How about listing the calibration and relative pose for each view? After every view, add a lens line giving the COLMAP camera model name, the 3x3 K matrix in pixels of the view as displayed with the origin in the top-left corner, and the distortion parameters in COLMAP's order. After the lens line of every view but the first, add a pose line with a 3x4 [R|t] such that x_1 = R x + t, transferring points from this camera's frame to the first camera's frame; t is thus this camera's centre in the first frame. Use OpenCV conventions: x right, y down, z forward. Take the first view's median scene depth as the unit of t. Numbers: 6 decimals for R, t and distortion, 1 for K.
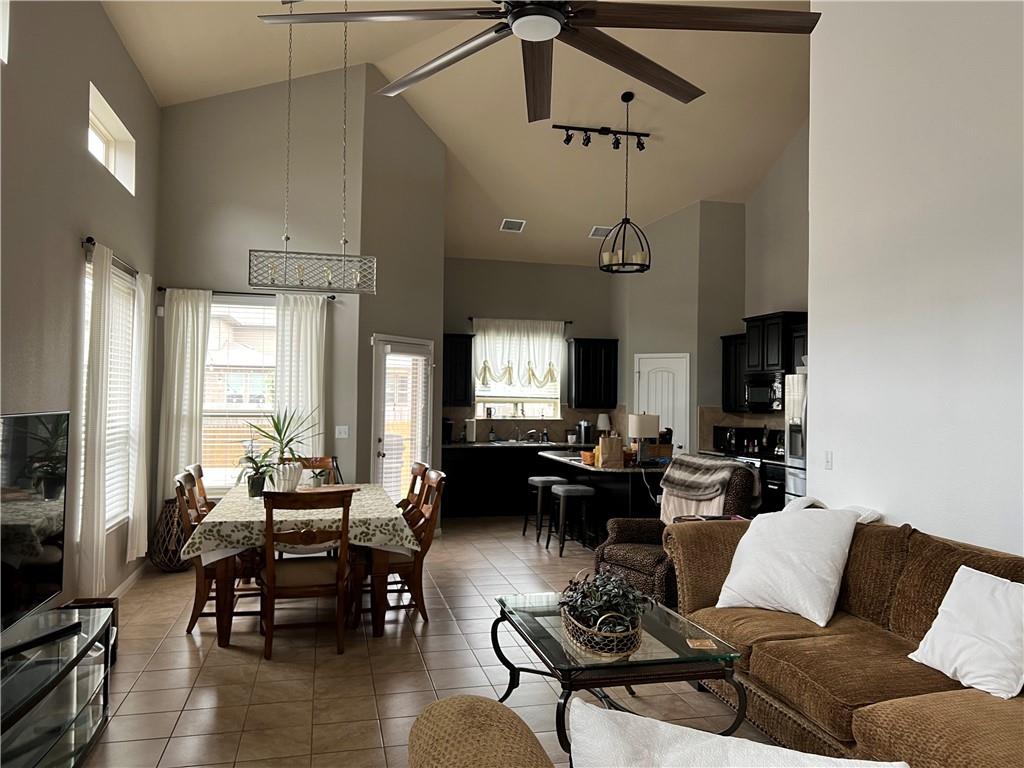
lens RADIAL K [[777.6, 0, 512.0], [0, 777.6, 384.0], [0, 0, 1]] dist [0.114702, -0.211439]
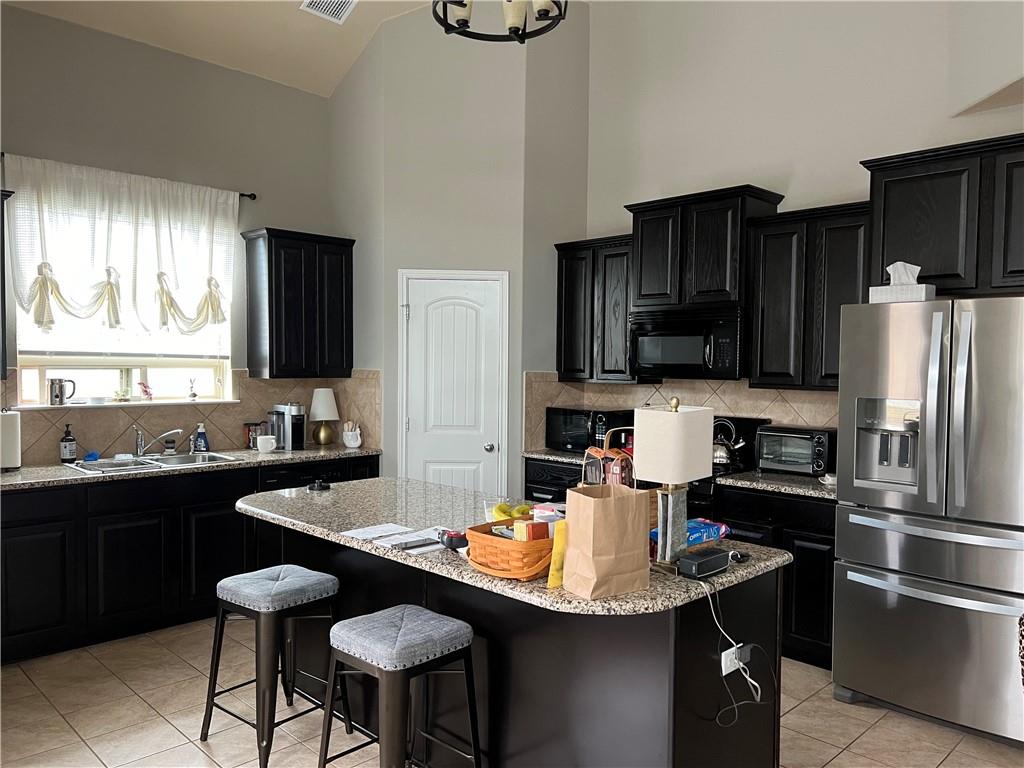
lens RADIAL K [[771.0, 0, 512.0], [0, 771.0, 384.0], [0, 0, 1]] dist [0.106307, -0.130585]
pose [[0.856490, -0.019915, 0.515779, -0.057342], [-0.008389, 0.998586, 0.052486, 0.012859], [-0.516095, -0.049281, 0.855113, 0.778113]]
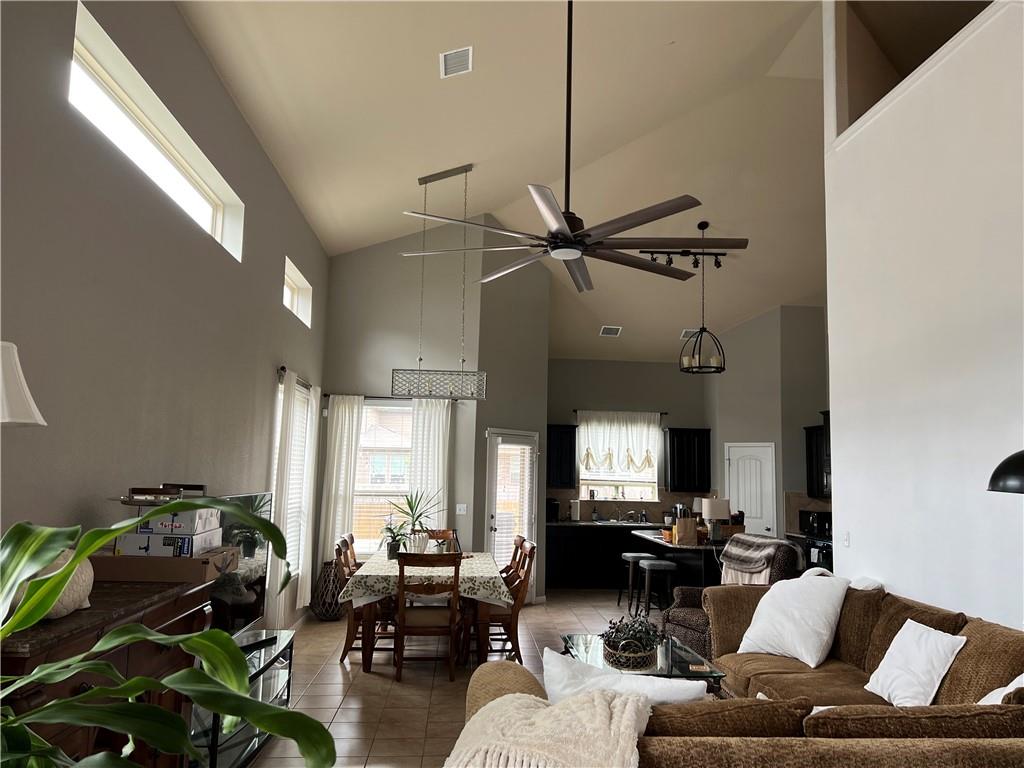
lens RADIAL K [[777.6, 0, 512.0], [0, 777.6, 384.0], [0, 0, 1]] dist [0.114702, -0.211439]
pose [[0.985663, -0.012885, -0.168235, 0.071909], [-0.004363, 0.994800, -0.101751, -0.010357], [0.168671, 0.101026, 0.980481, -0.211088]]
